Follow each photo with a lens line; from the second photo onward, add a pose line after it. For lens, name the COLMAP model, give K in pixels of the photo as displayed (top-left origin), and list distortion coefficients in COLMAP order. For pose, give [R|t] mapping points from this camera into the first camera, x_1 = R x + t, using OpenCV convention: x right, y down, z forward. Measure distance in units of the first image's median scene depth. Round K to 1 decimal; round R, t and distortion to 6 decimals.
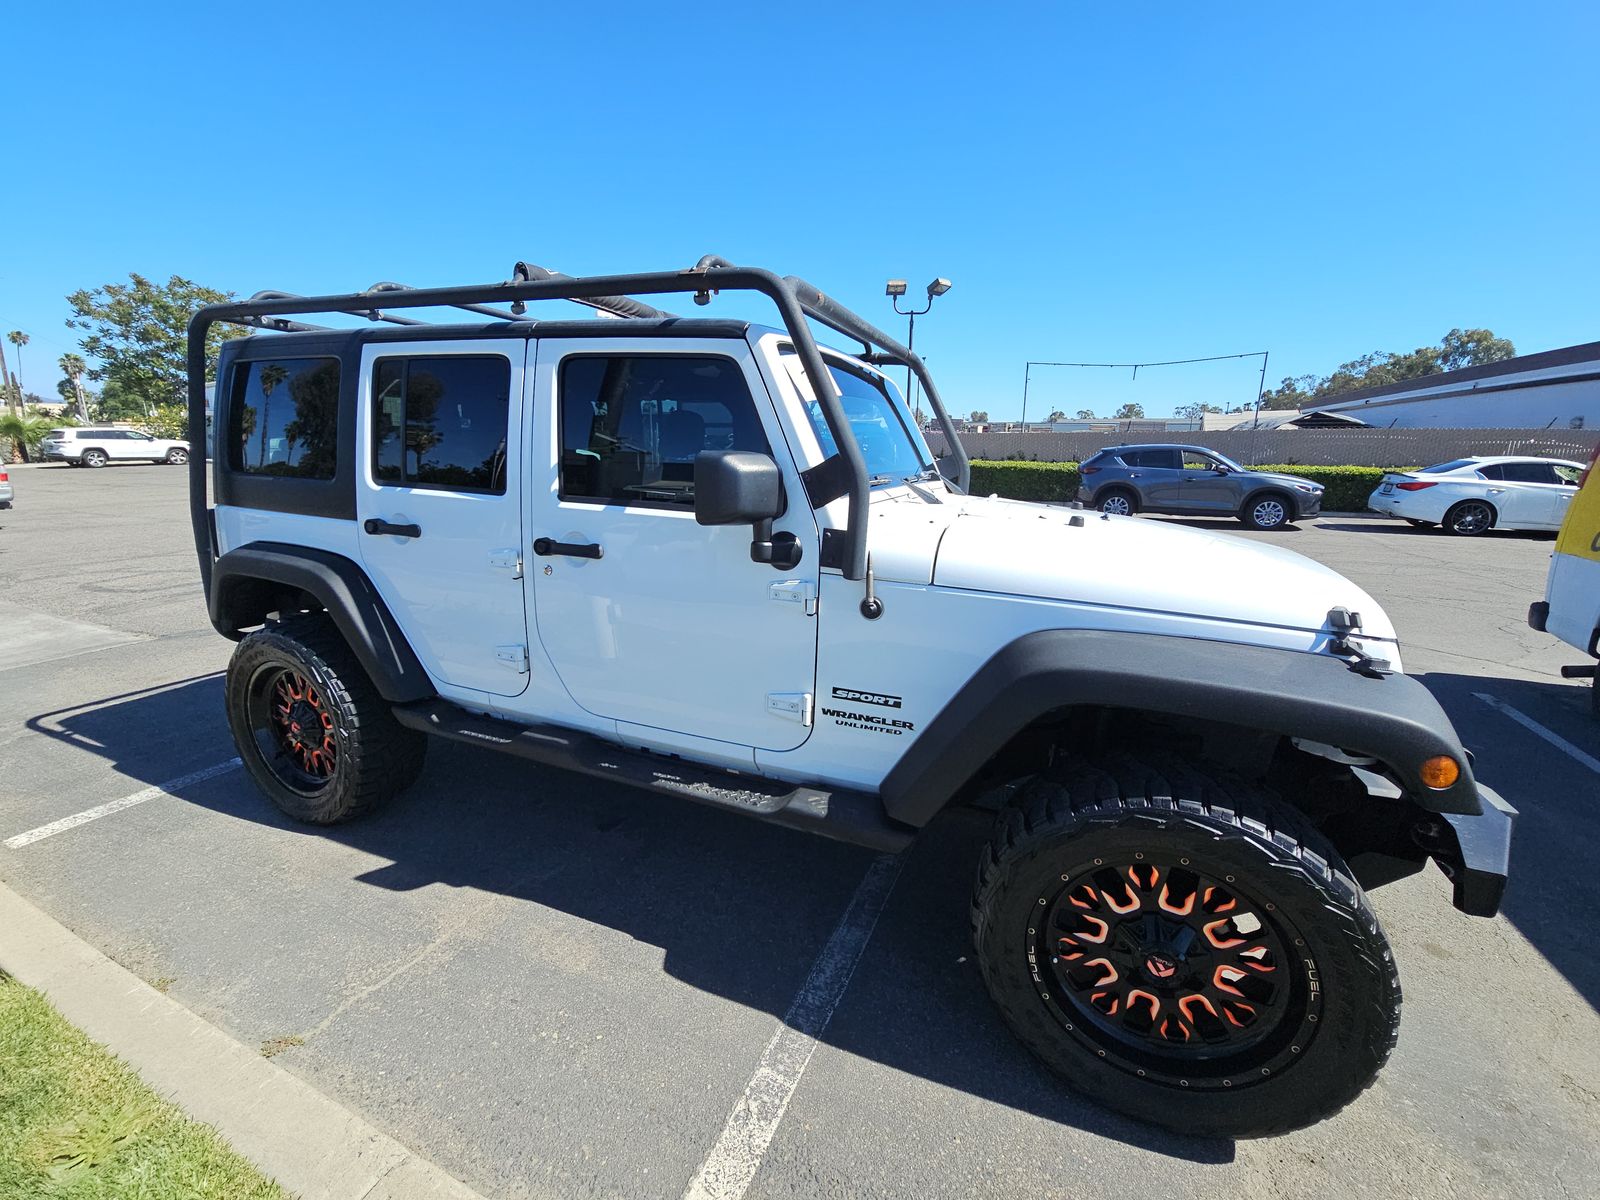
lens RADIAL K [[650.0, 0, 798.2], [0, 650.0, 602.7], [0, 0, 1]] dist [0.003324, -0.001085]
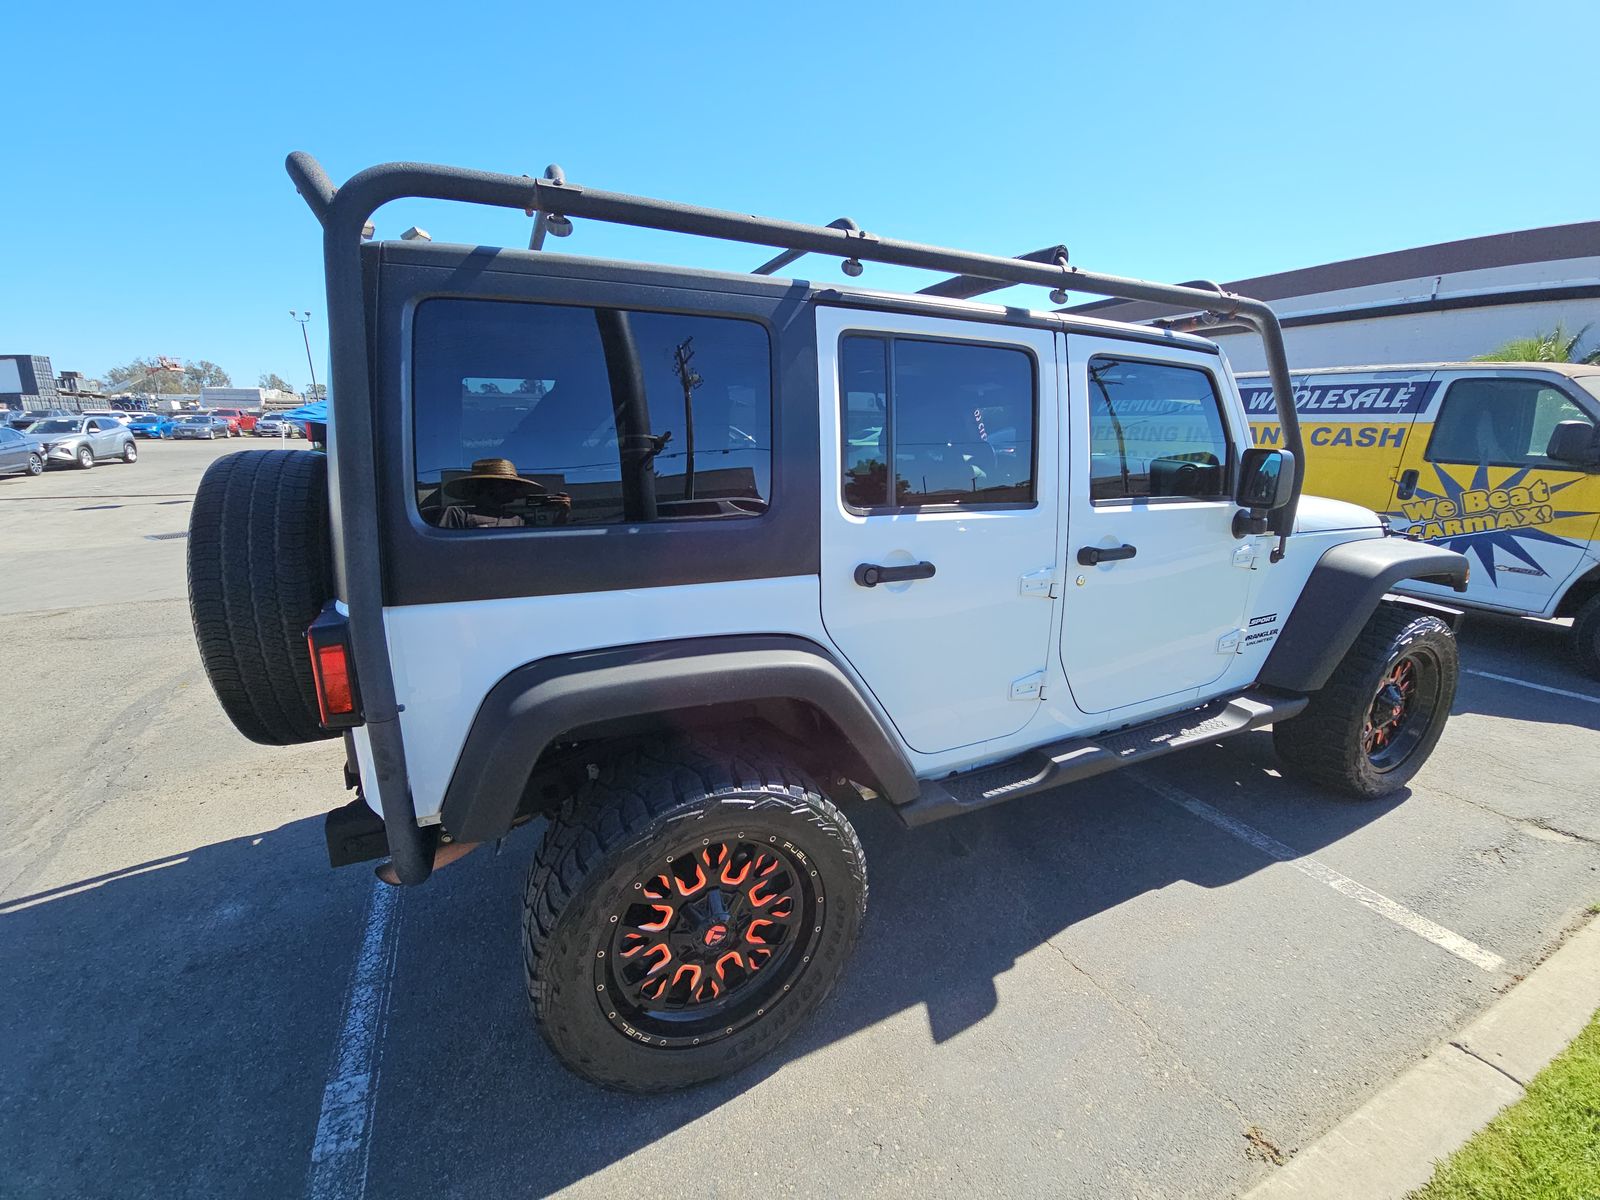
lens RADIAL K [[650.0, 0, 804.7], [0, 650.0, 604.8], [0, 0, 1]] dist [0.003324, -0.001085]
pose [[0.674006, -0.211809, 0.707709, -1.223256], [0.184571, 0.975914, 0.116299, -0.183406], [-0.715296, 0.052236, 0.696866, 0.572709]]
